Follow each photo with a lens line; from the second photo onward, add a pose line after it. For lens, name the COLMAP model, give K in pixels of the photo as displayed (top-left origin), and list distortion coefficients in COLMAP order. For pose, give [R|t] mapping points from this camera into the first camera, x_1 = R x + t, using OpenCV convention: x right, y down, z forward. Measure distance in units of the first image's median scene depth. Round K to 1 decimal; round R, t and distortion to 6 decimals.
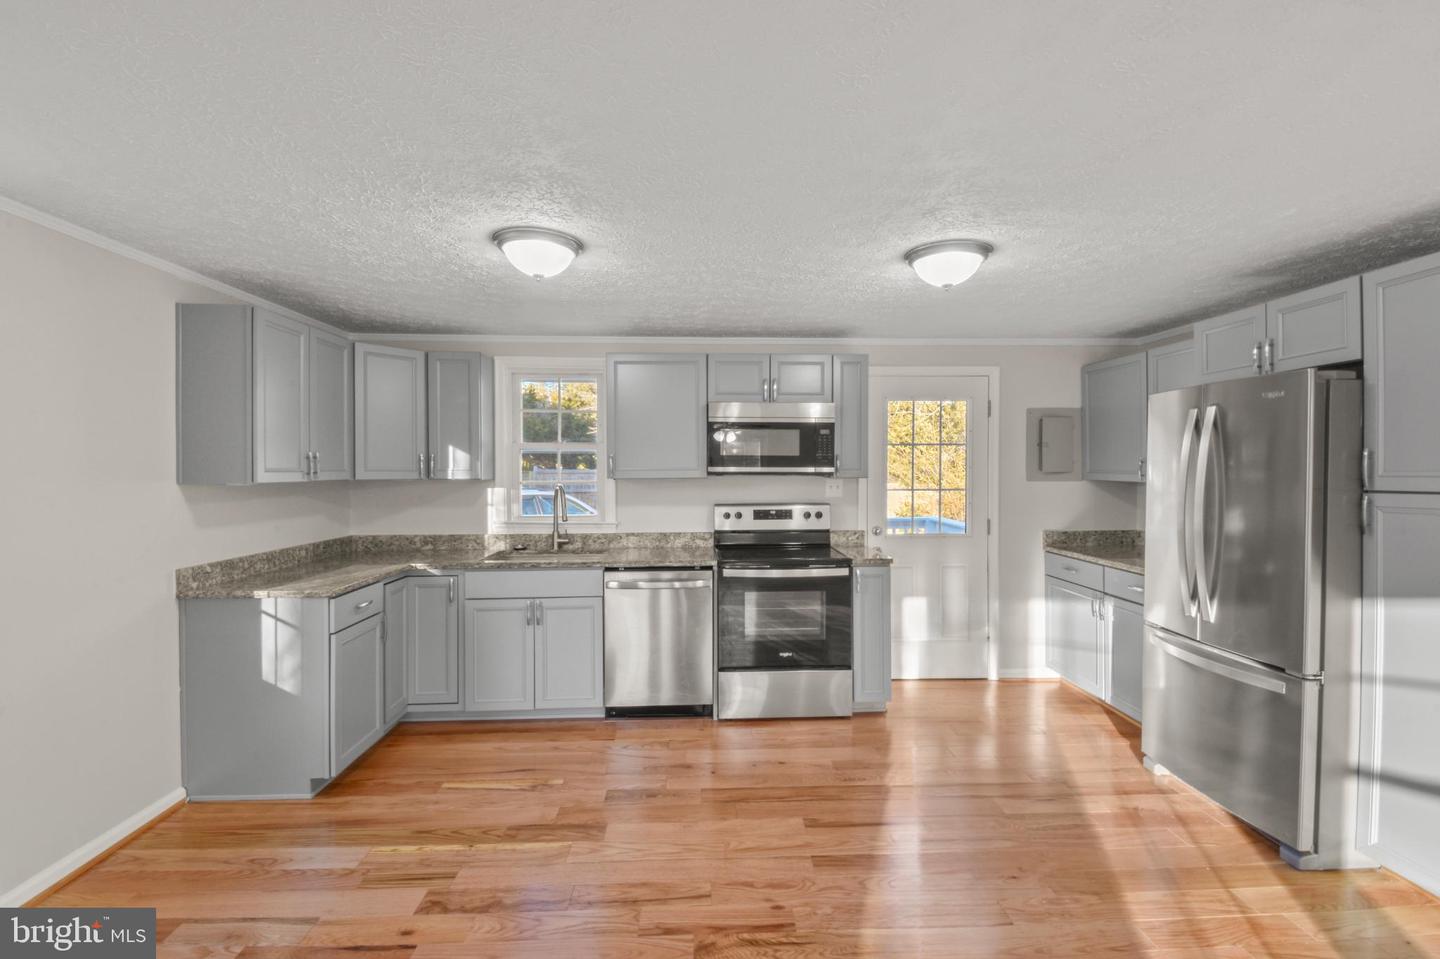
lens RADIAL K [[645.8, 0, 721.1], [0, 645.8, 477.1], [0, 0, 1]] dist [0.012874, -0.008588]
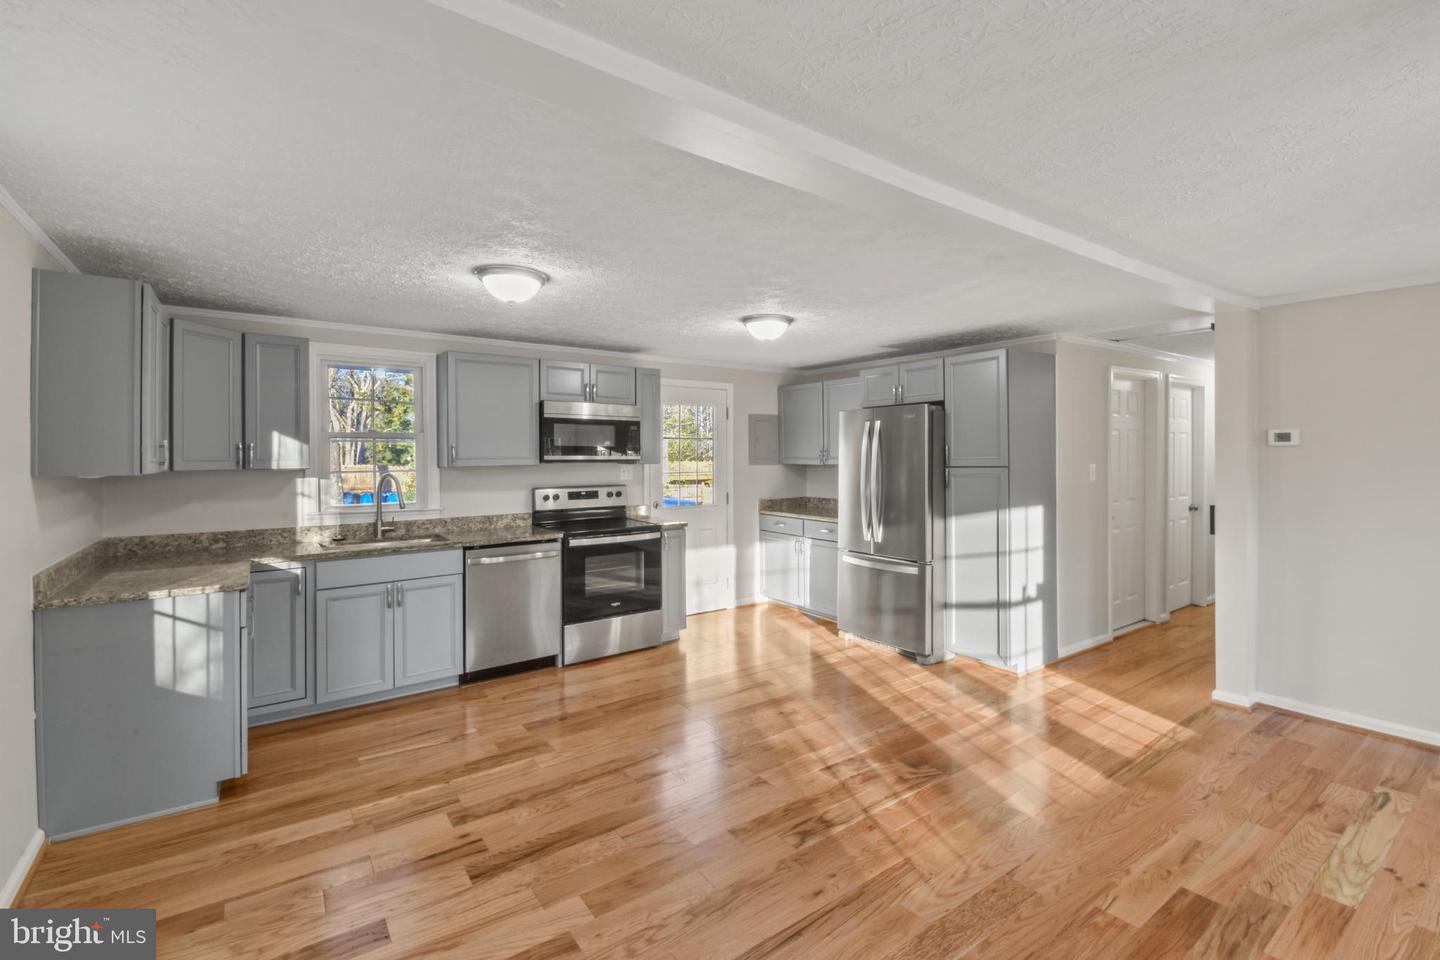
lens RADIAL K [[645.8, 0, 722.7], [0, 645.8, 456.8], [0, 0, 1]] dist [0.012874, -0.008588]
pose [[0.831911, -0.003870, 0.554896, -0.431590], [0.011768, 0.999874, -0.010670, 0.003134], [-0.554784, 0.015406, 0.831851, -0.172574]]
